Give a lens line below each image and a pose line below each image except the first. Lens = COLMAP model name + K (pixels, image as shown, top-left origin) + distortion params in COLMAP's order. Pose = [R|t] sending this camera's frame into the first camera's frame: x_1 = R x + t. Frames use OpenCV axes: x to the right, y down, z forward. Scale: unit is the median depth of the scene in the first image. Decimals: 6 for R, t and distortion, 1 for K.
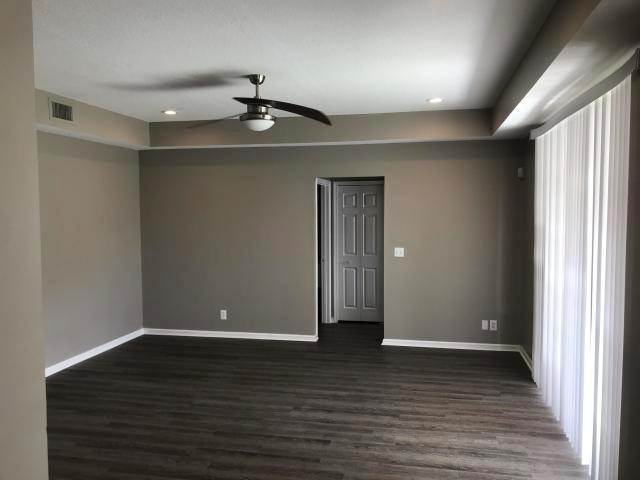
lens RADIAL K [[530.2, 0, 323.6], [0, 530.2, 239.2], [0, 0, 1]] dist [0.116706, -0.234219]
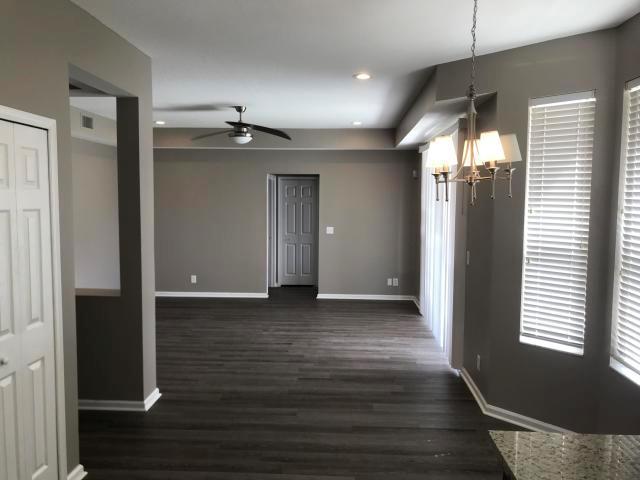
lens RADIAL K [[530.2, 0, 323.6], [0, 530.2, 239.2], [0, 0, 1]] dist [0.116706, -0.234219]
pose [[0.987960, 0.001189, 0.154705, -0.098959], [-0.003729, 0.999863, 0.016127, 0.029771], [-0.154664, -0.016510, 0.987829, -0.399949]]
